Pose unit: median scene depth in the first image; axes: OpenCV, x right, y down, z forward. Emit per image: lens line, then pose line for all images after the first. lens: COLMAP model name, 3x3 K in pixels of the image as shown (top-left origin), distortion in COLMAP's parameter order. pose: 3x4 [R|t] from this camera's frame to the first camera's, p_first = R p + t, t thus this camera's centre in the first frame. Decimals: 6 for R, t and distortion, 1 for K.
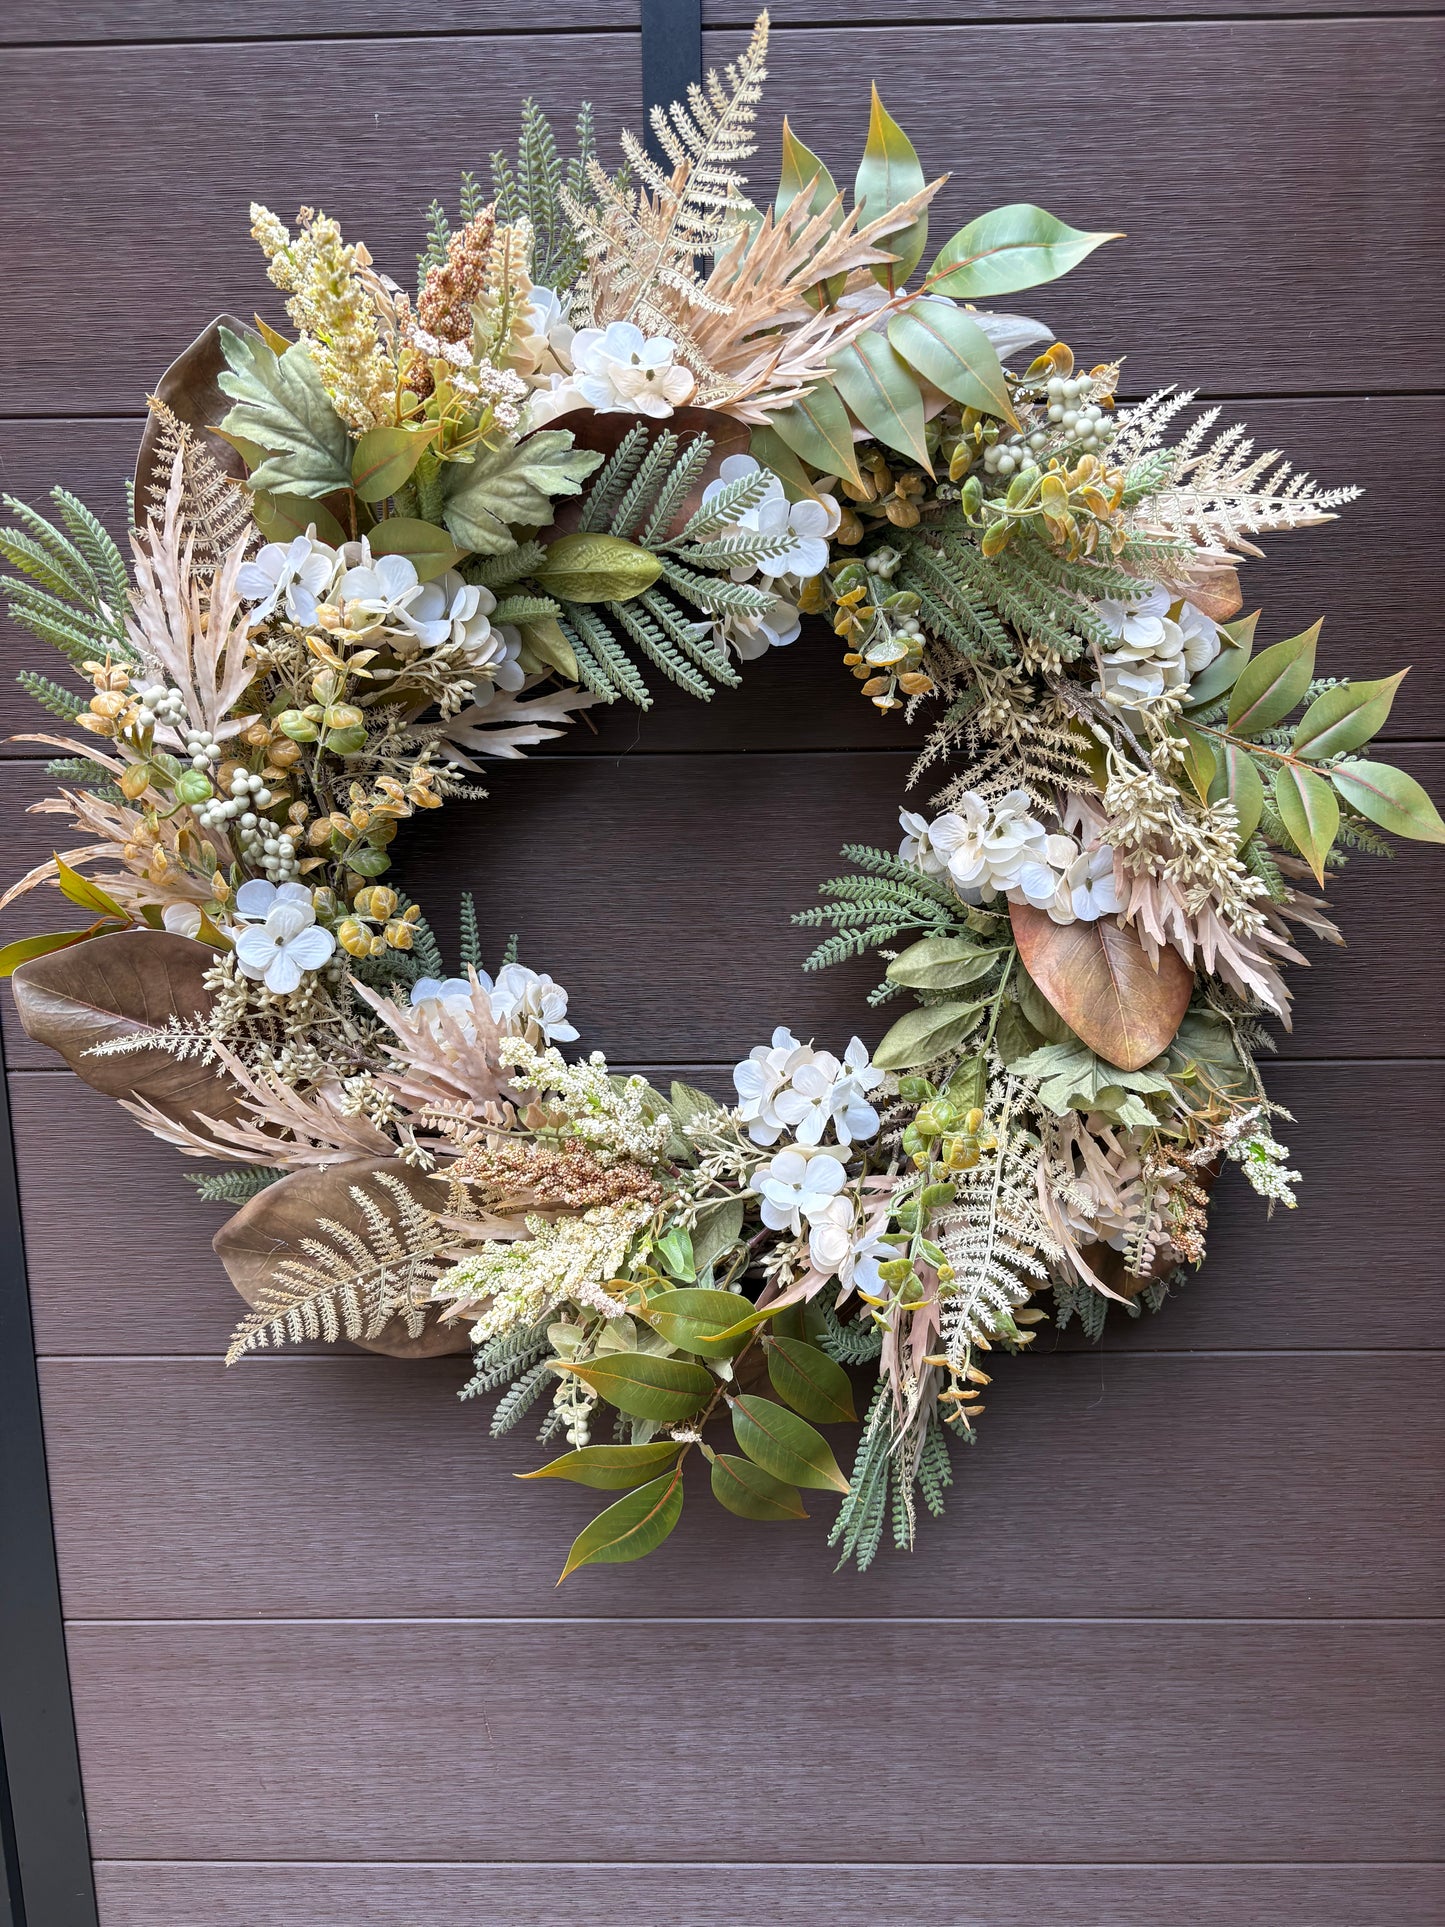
lens RADIAL K [[1459.3, 0, 722.5], [0, 1459.3, 963.5], [0, 0, 1]] dist [0.067879, -0.081274]
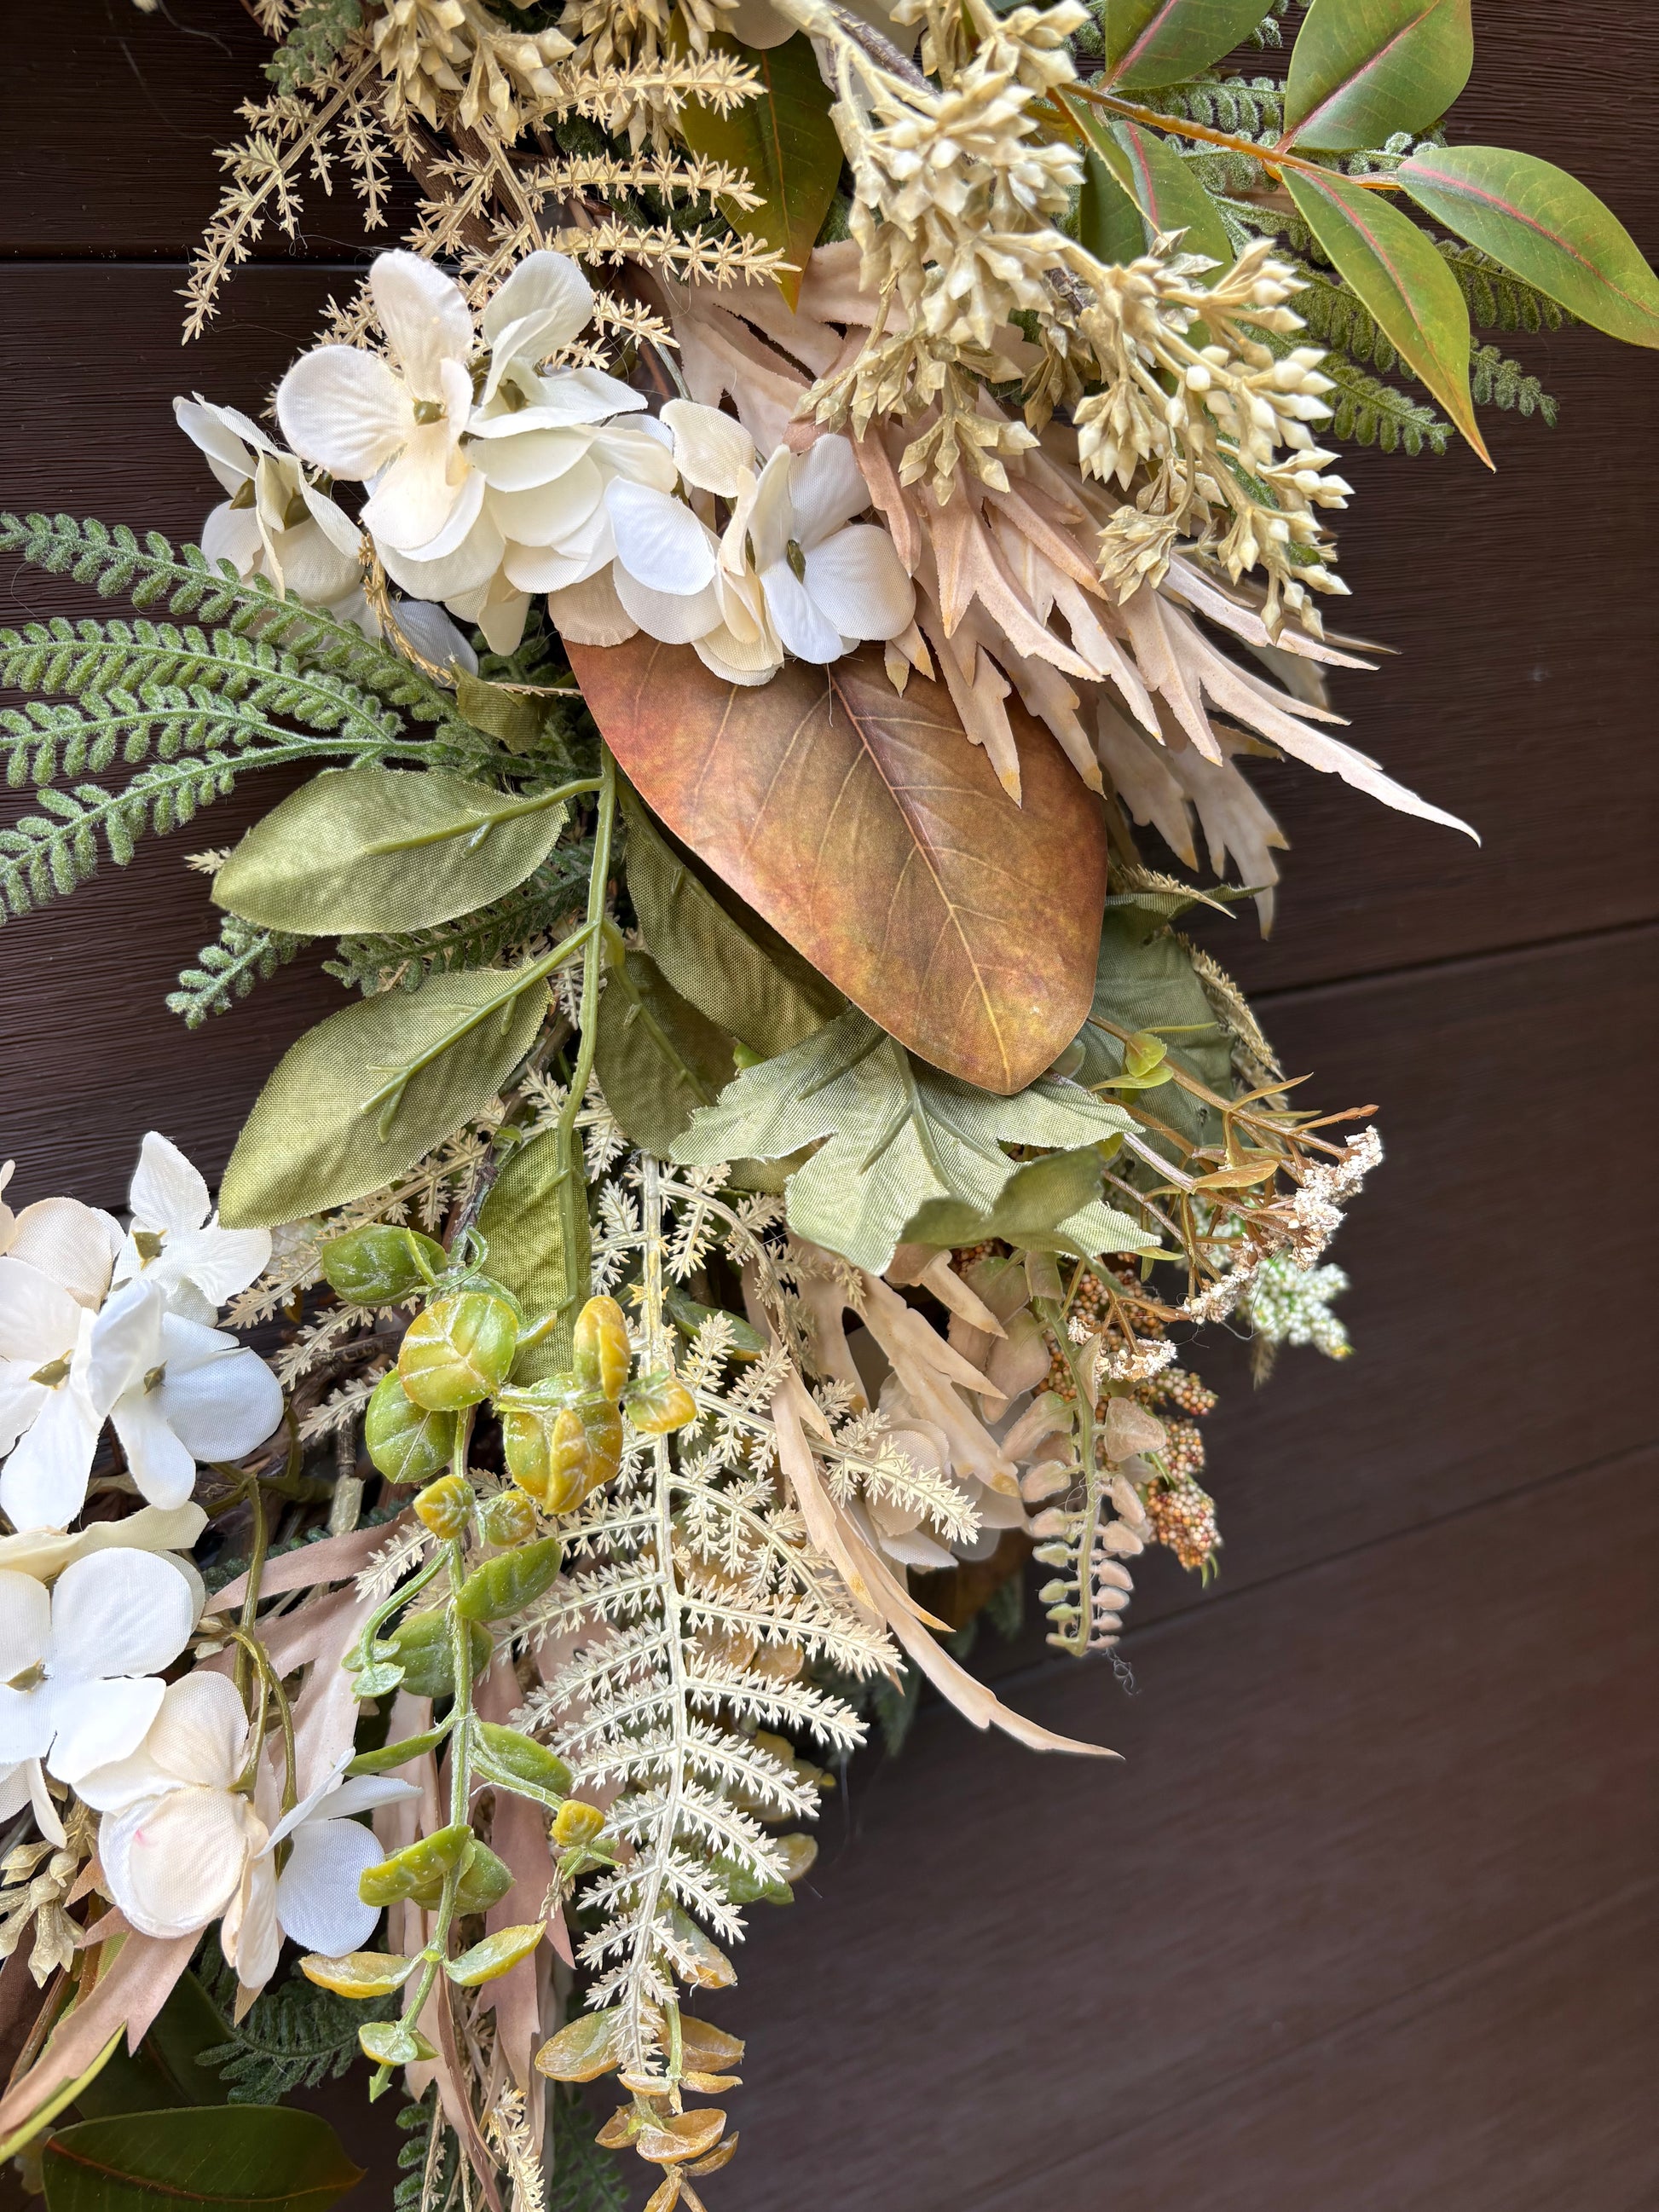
lens RADIAL K [[1809.8, 0, 823.9], [0, 1809.8, 1103.0], [0, 0, 1]] dist [0.004272, 0.004503]
pose [[0.906827, -0.168579, 0.386324, 0.074991], [0.142448, 0.985182, 0.095530, 0.028626], [-0.396703, -0.031598, 0.917403, 0.610962]]
